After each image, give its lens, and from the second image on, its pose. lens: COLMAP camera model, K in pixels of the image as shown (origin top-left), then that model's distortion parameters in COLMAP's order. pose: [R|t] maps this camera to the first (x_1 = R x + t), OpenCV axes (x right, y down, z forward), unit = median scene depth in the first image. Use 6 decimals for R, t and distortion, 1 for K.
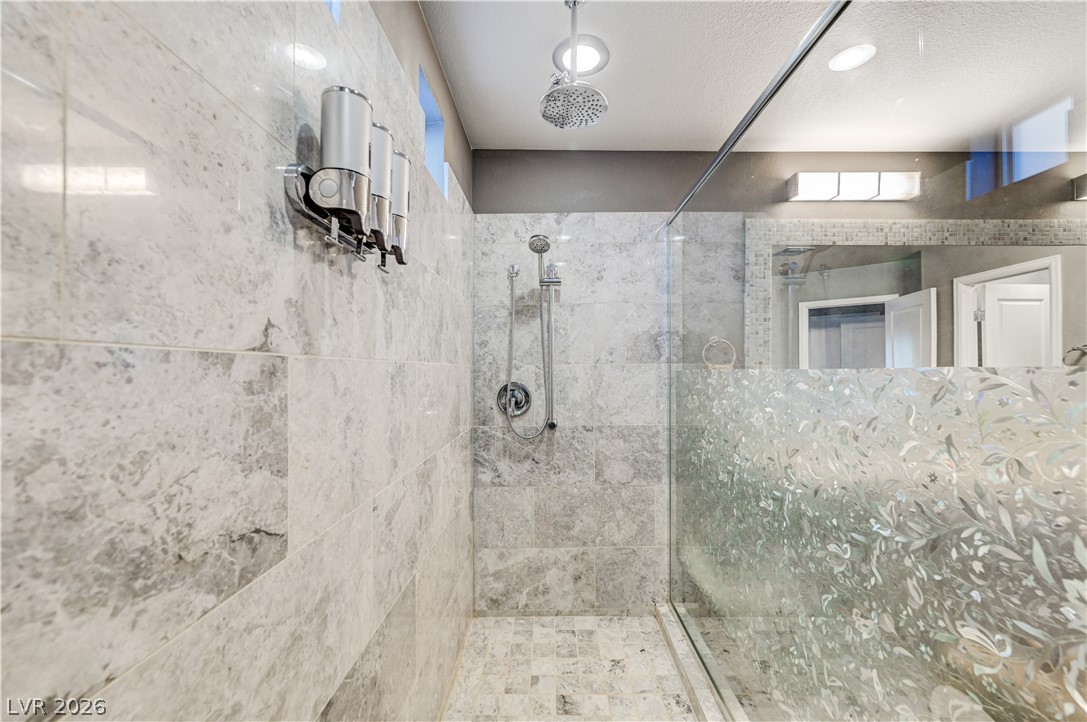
lens RADIAL K [[429.5, 0, 547.0], [0, 429.5, 371.6], [0, 0, 1]] dist [0.001827, 0.000002]
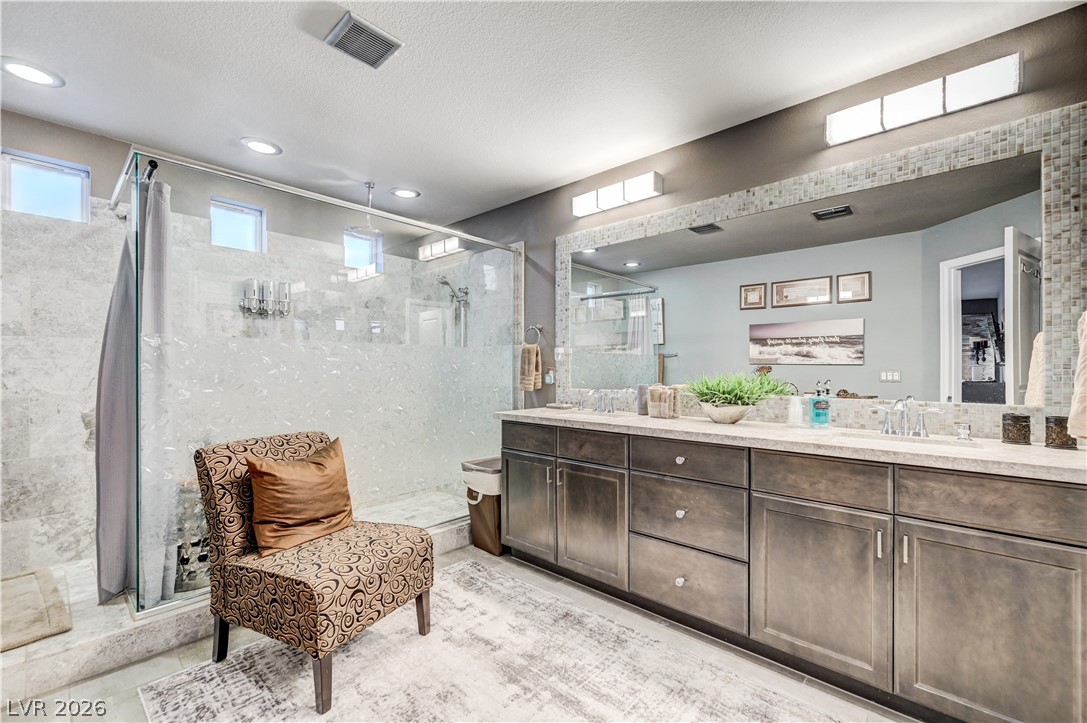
lens RADIAL K [[461.1, 0, 551.3], [0, 461.1, 367.5], [0, 0, 1]] dist [0.002862, -0.000402]
pose [[0.746119, -0.004678, -0.665796, 1.432604], [0.014104, 0.999862, 0.008780, 0.046737], [0.665663, -0.015942, 0.746082, -0.114358]]
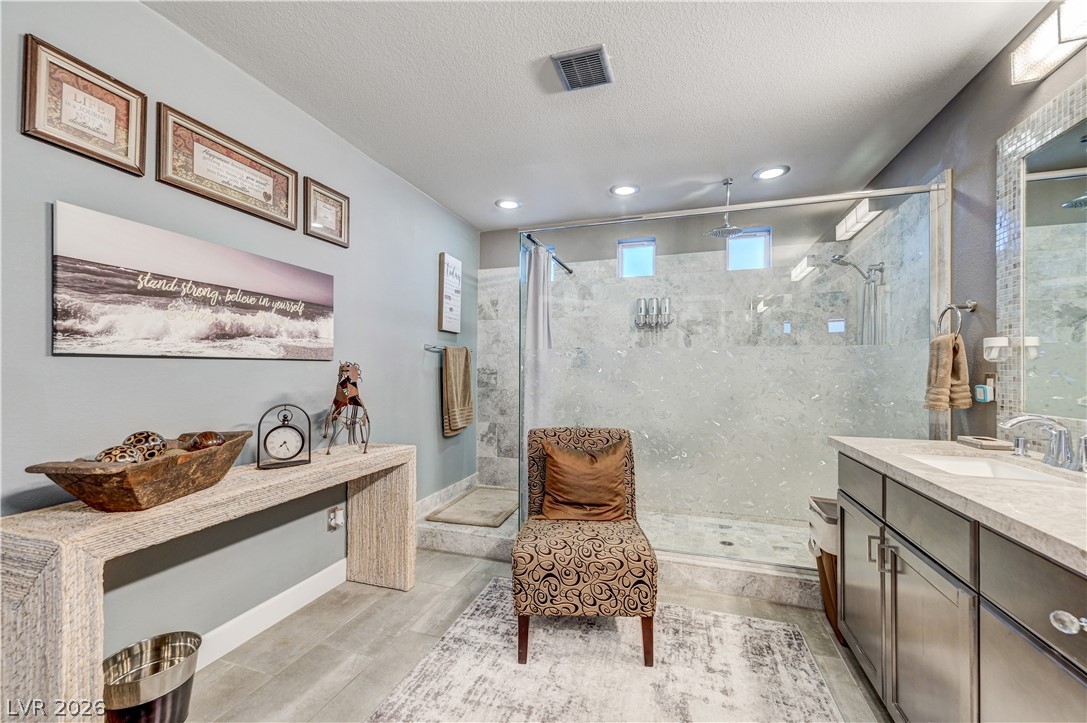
lens RADIAL K [[429.5, 0, 542.9], [0, 429.5, 368.2], [0, 0, 1]] dist [0.001827, 0.000002]
pose [[-0.305233, -0.014099, -0.952173, 1.436814], [0.010999, 0.999771, -0.018330, 0.056760], [0.952214, -0.016068, -0.305008, 0.459146]]
